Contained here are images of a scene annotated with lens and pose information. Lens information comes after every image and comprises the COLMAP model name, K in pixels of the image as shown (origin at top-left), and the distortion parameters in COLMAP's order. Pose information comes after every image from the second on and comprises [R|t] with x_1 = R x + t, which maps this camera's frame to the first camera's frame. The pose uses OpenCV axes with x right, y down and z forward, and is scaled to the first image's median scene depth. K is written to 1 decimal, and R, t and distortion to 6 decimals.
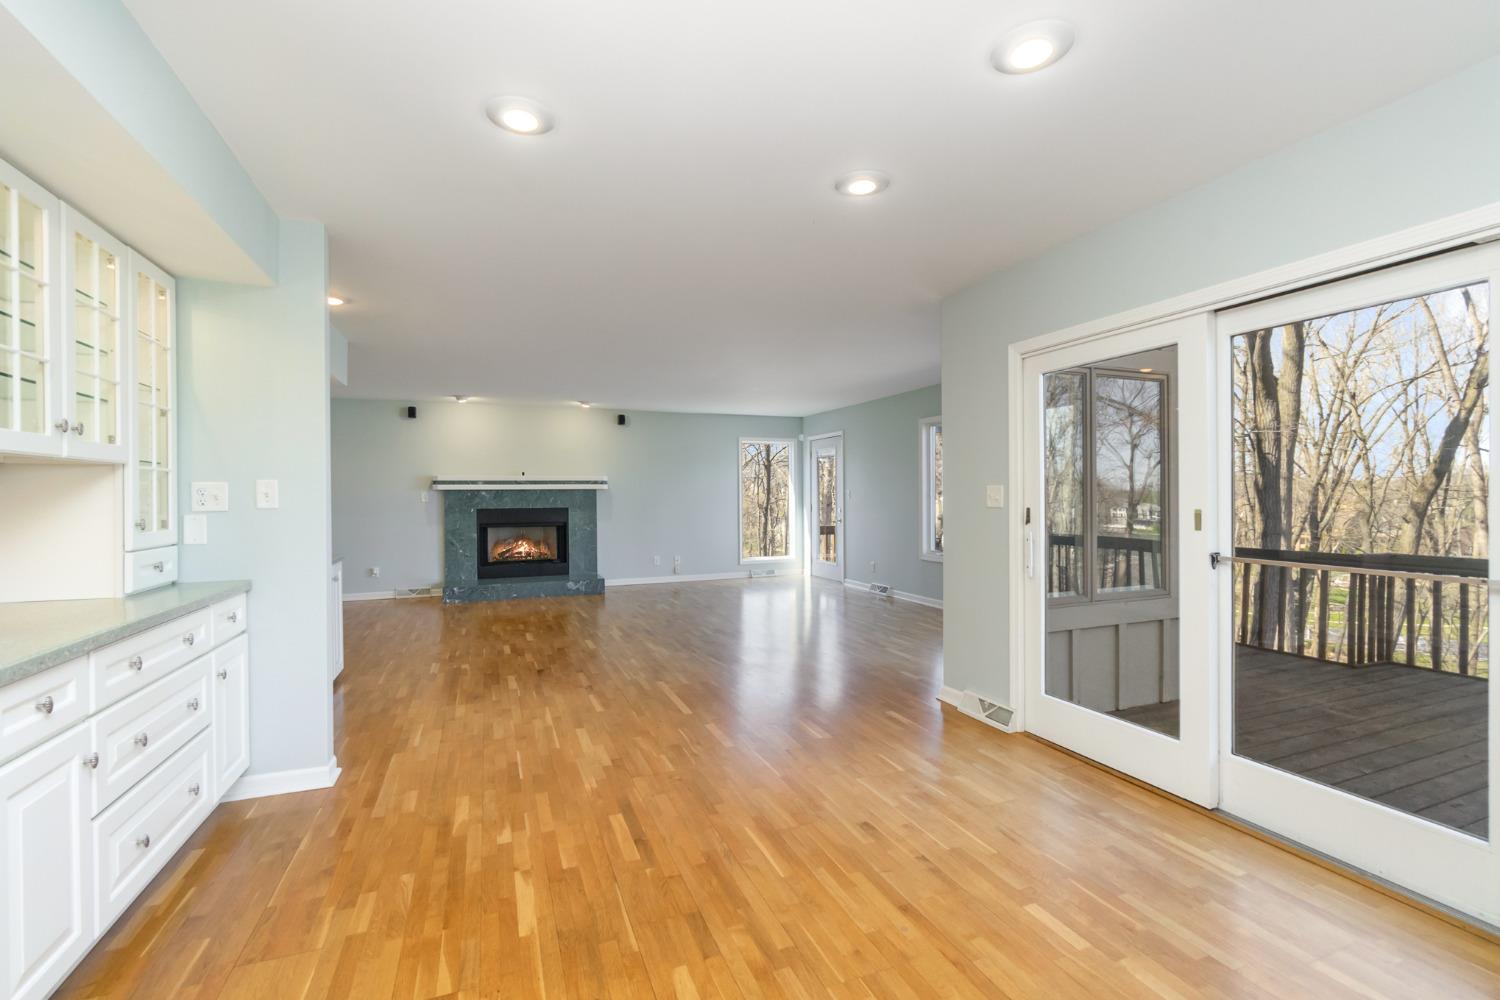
lens RADIAL K [[651.6, 0, 742.7], [0, 651.6, 503.4], [0, 0, 1]] dist [0.000144, 0.000513]
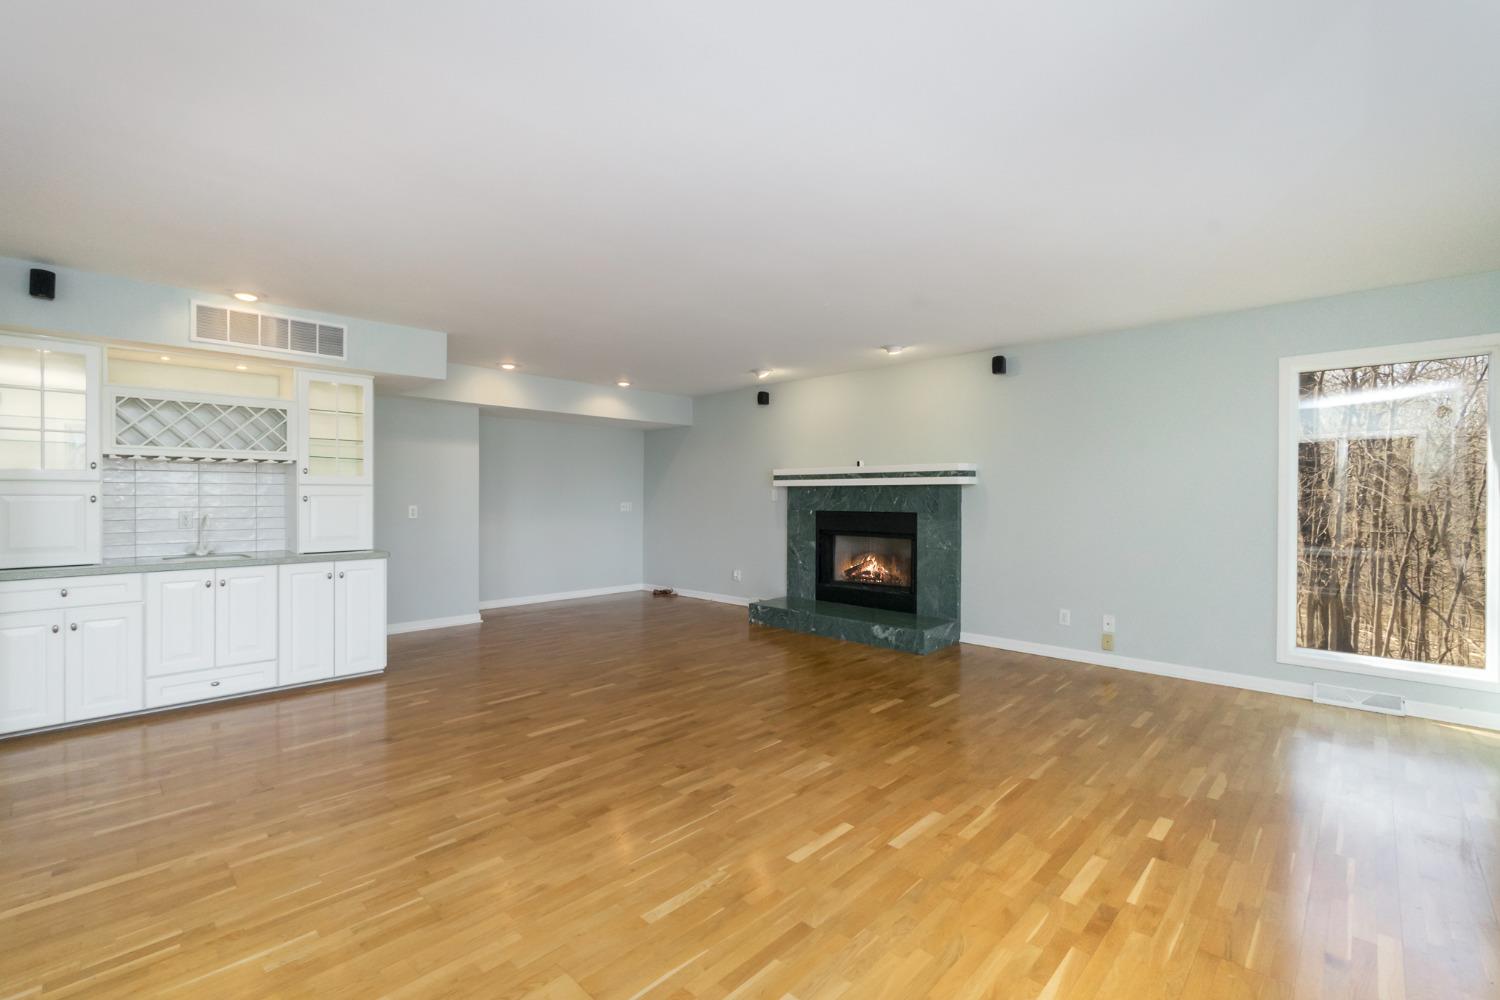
lens RADIAL K [[651.6, 0, 742.7], [0, 651.6, 503.4], [0, 0, 1]] dist [0.000144, 0.000513]
pose [[0.410895, 0.015066, -0.911558, 0.269677], [-0.018069, 0.999802, 0.008379, -0.005228], [0.911504, 0.013028, 0.411085, 0.592510]]
